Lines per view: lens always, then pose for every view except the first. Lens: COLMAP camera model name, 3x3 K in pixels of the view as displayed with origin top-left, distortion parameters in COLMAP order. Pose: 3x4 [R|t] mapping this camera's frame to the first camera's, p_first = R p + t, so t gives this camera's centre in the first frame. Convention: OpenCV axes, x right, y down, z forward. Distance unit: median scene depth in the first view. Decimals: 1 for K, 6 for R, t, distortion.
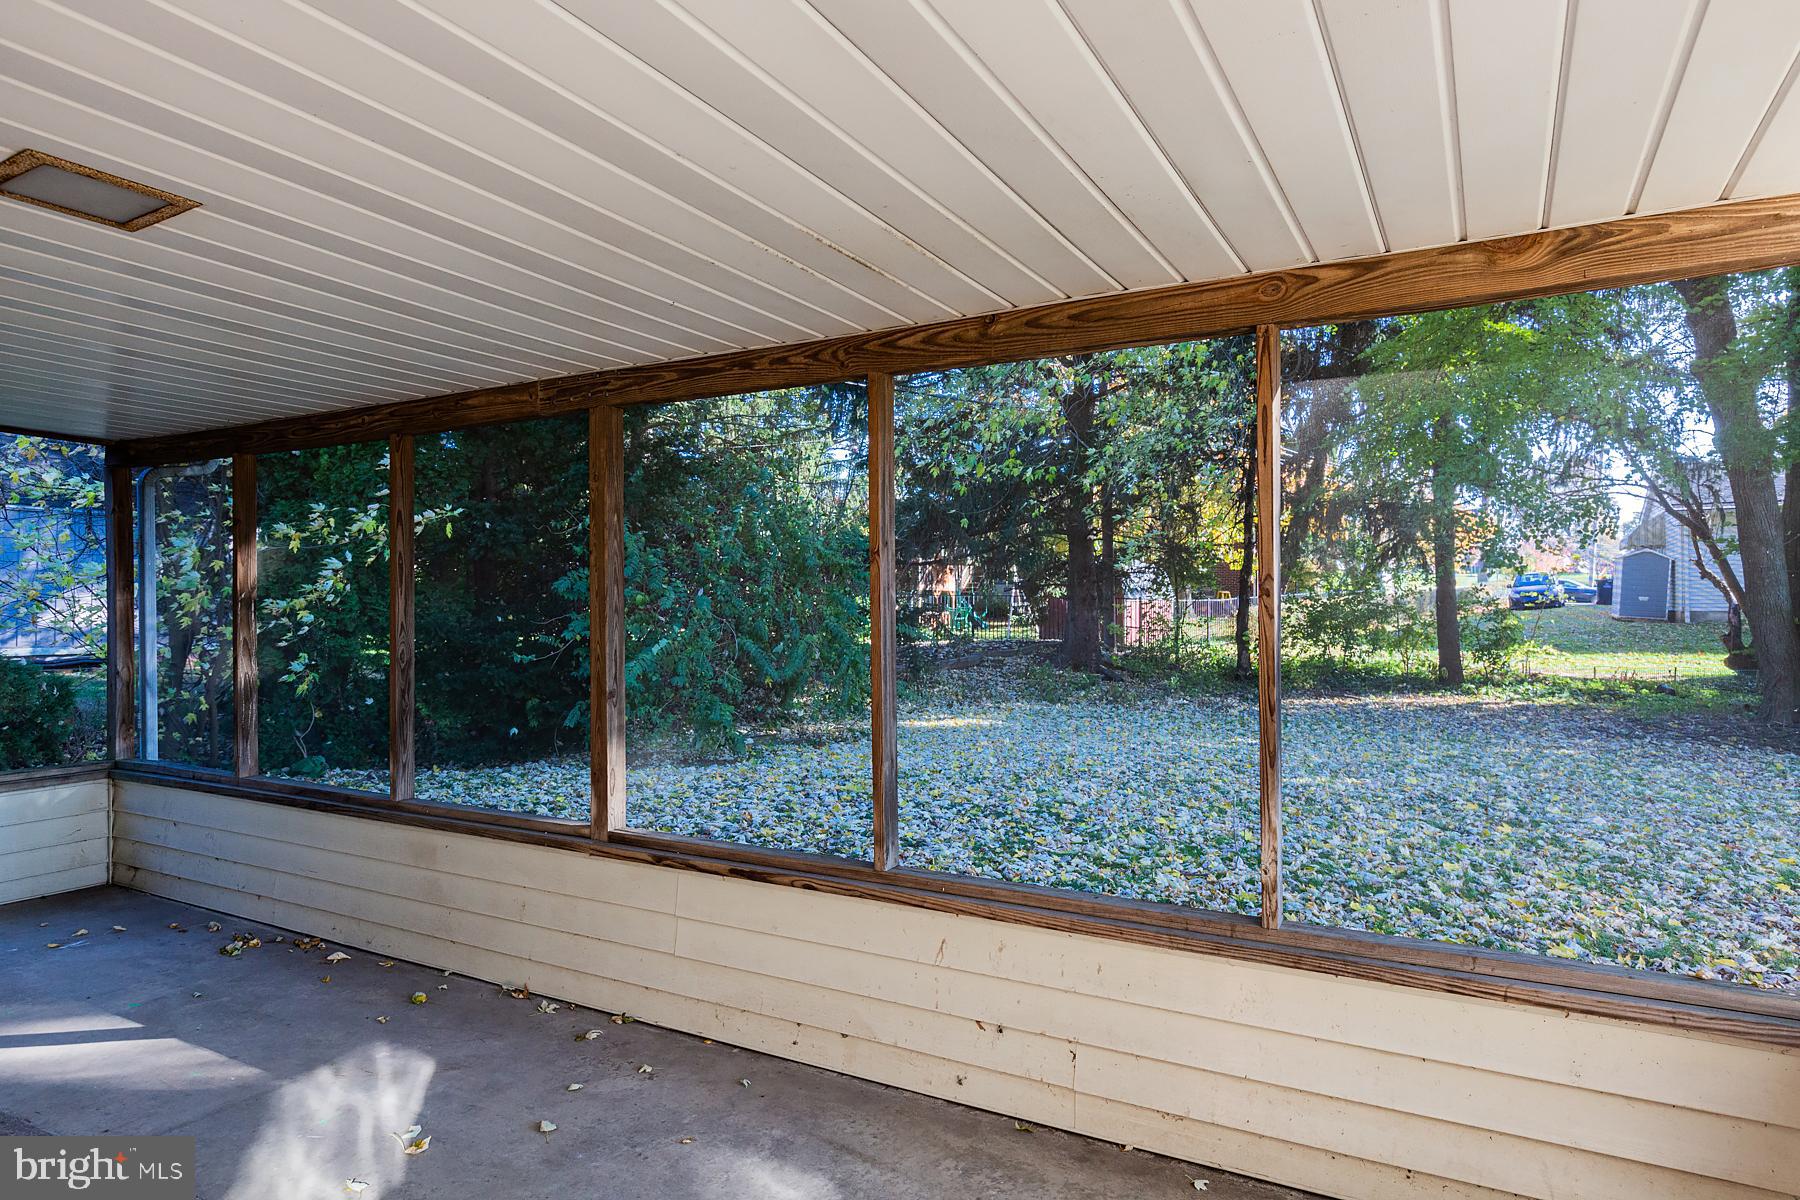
lens RADIAL K [[1045.4, 0, 906.4], [0, 1045.4, 592.2], [0, 0, 1]] dist [0.015285, -0.009358]
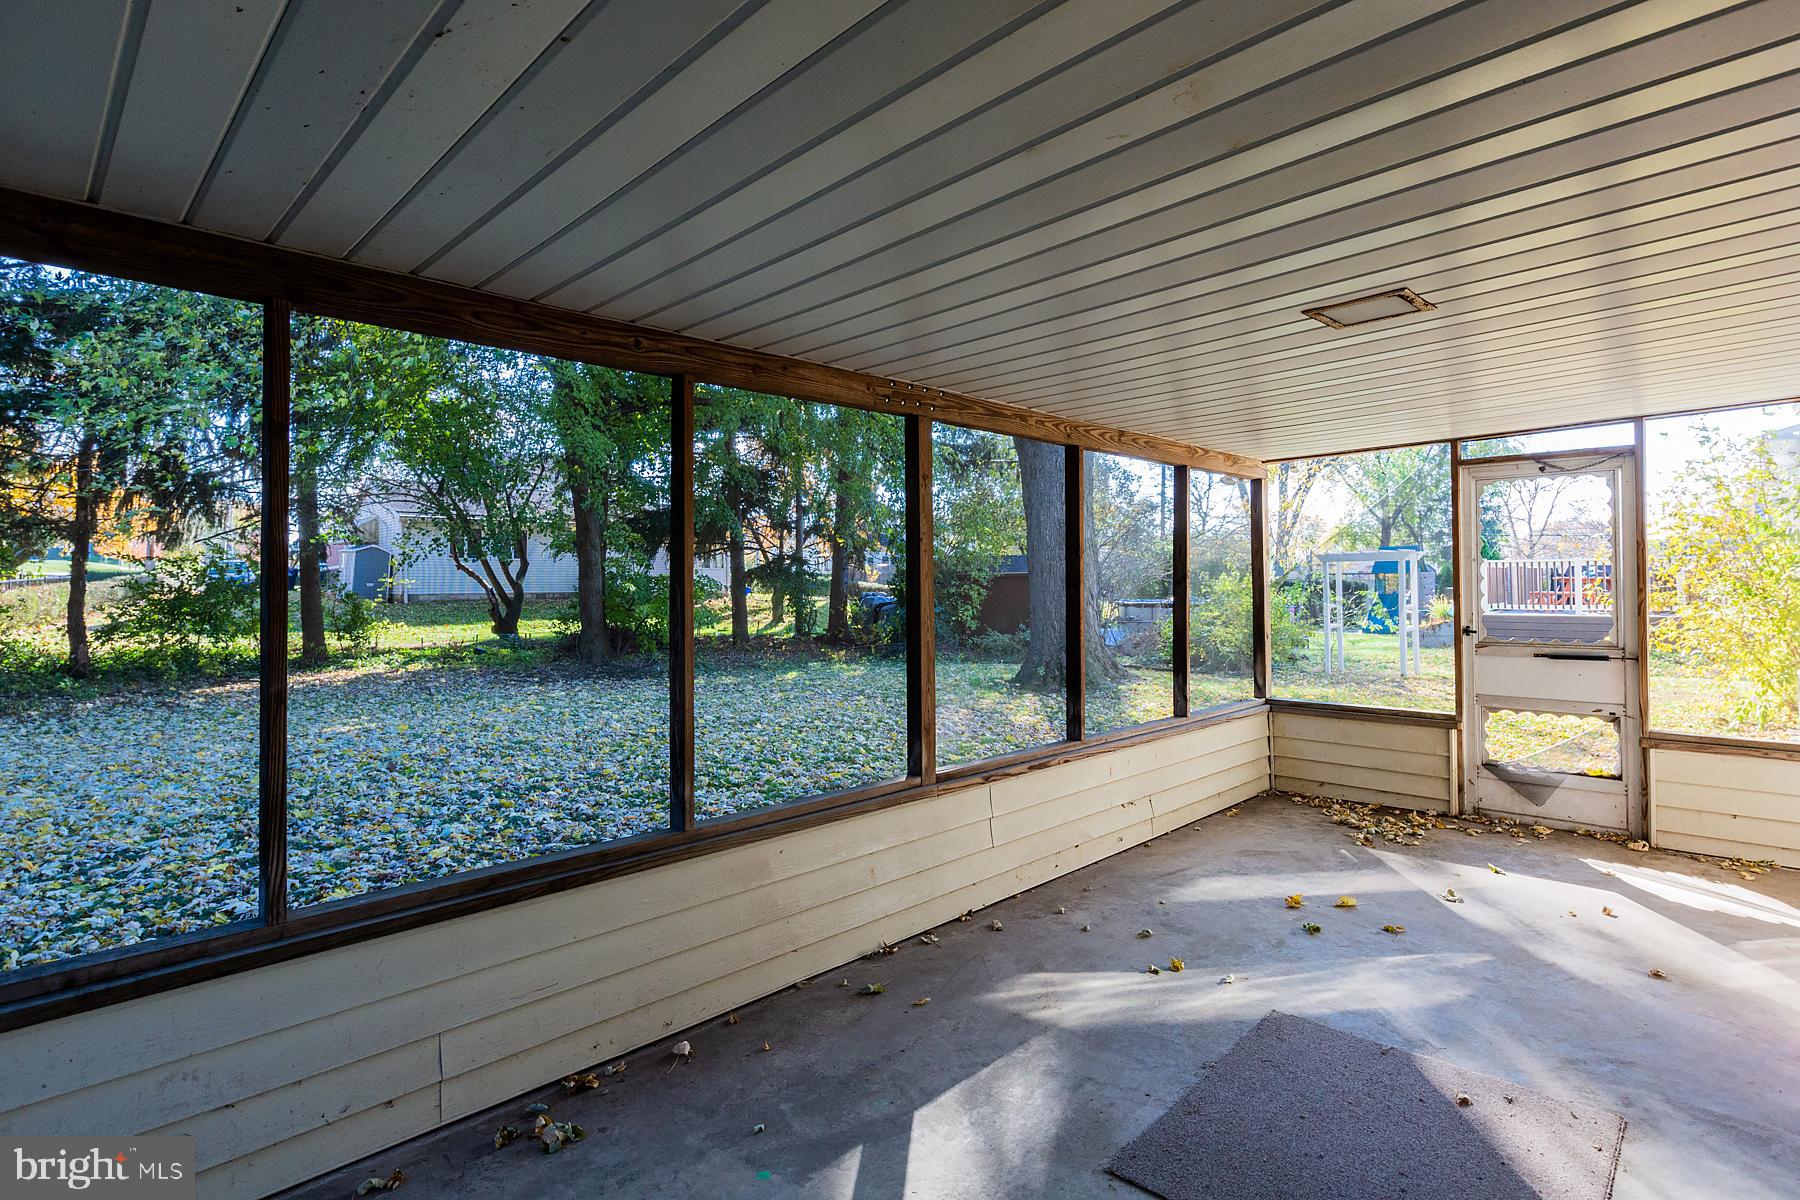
lens RADIAL K [[881.3, 0, 930.4], [0, 881.3, 571.3], [0, 0, 1]] dist [-0.010592, -0.000357]
pose [[0.258999, 0.013065, 0.965789, -1.029564], [-0.002687, 0.999914, -0.012806, 0.008723], [-0.965874, 0.000722, 0.259012, 0.613392]]
